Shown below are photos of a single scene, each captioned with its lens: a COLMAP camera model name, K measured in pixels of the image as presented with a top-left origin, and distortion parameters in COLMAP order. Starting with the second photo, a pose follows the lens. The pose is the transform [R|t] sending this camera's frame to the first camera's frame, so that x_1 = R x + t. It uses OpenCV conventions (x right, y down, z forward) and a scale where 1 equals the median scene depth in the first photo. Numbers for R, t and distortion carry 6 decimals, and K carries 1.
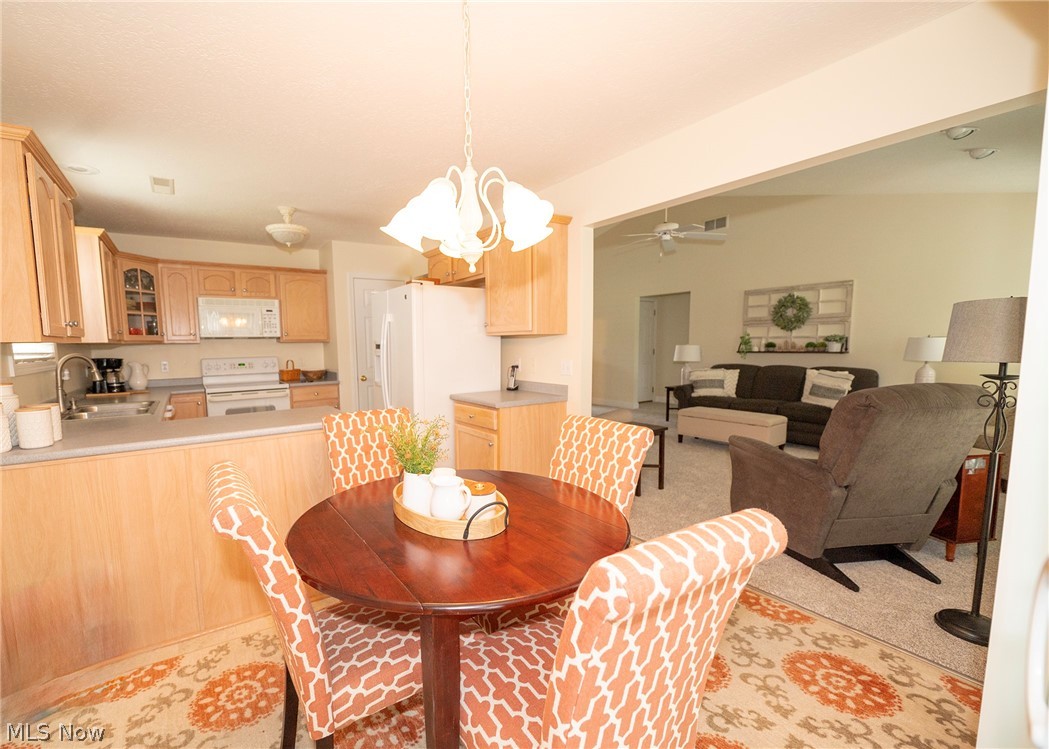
lens RADIAL K [[457.2, 0, 478.4], [0, 457.2, 391.1], [0, 0, 1]] dist [-0.010890, -0.000397]
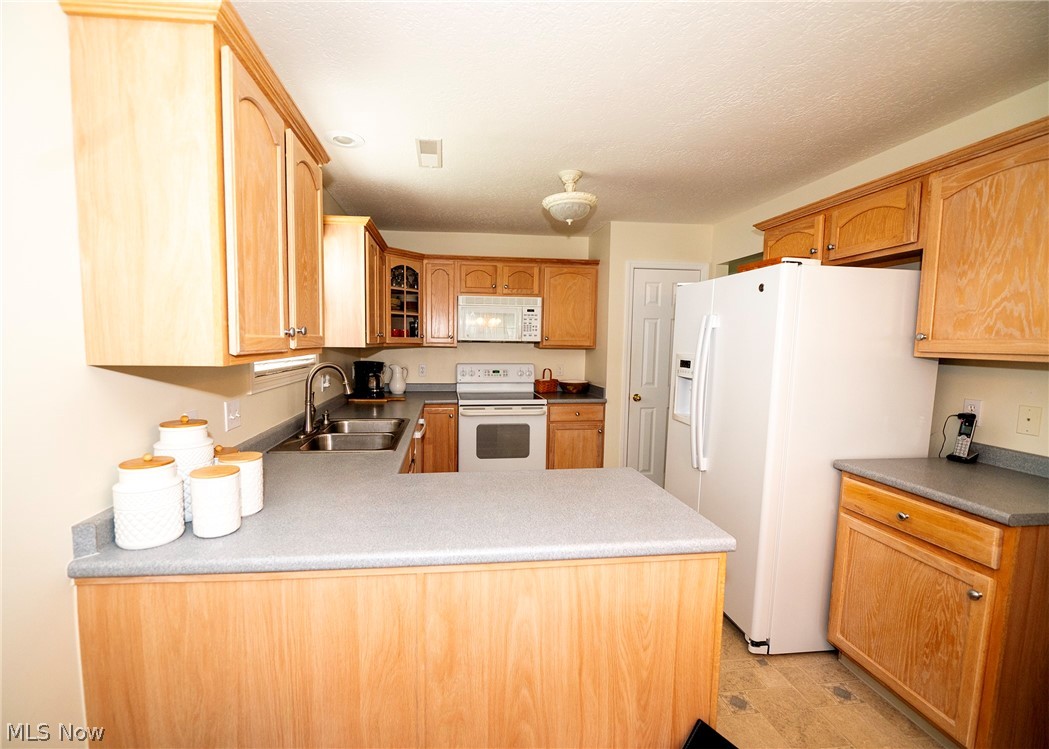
lens RADIAL K [[435.7, 0, 493.9], [0, 435.7, 375.4], [0, 0, 1]] dist [-0.011412, -0.000033]
pose [[0.894801, 0.062201, -0.442111, -0.172768], [-0.072595, 0.997340, -0.006610, -0.051512], [0.440524, 0.038010, 0.896936, 0.280071]]
